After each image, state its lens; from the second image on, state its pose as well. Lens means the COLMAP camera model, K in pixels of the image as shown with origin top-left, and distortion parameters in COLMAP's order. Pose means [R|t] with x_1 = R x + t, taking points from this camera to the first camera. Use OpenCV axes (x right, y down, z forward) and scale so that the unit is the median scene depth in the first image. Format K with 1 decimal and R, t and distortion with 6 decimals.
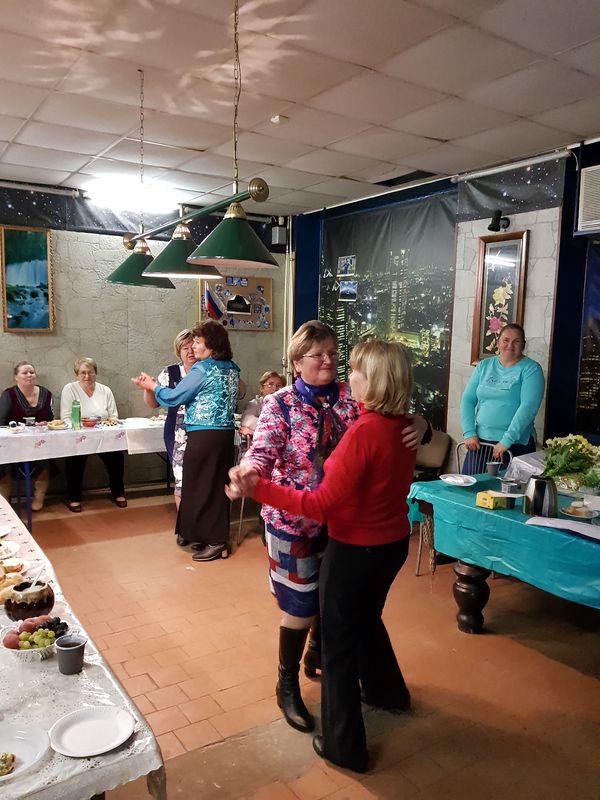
lens RADIAL K [[631.2, 0, 290.3], [0, 631.2, 402.3], [0, 0, 1]] dist [-0.001338, -0.006488]
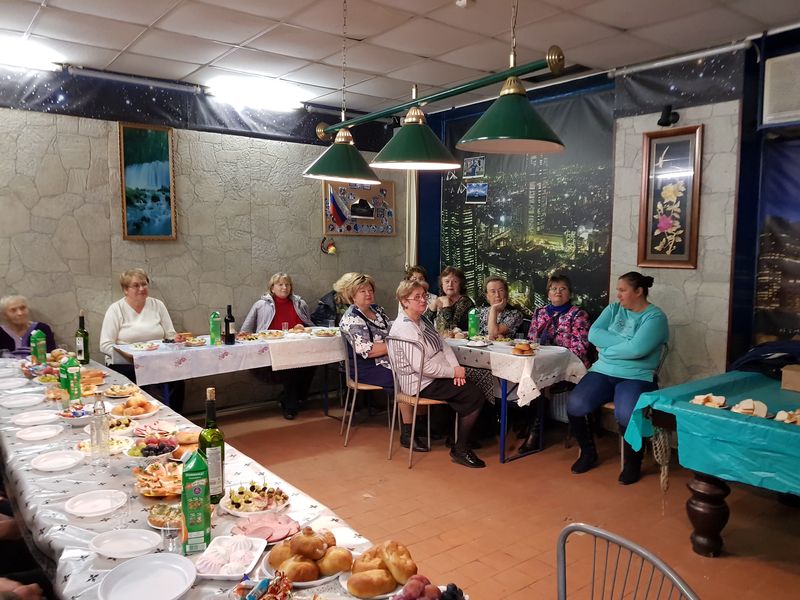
lens RADIAL K [[629.0, 0, 390.8], [0, 629.0, 296.3], [0, 0, 1]] dist [-0.000538, -0.006680]
pose [[0.996737, -0.021738, 0.077737, -0.150742], [0.023642, 0.999441, -0.023653, 0.000141], [-0.077180, 0.025414, 0.996693, 0.075061]]
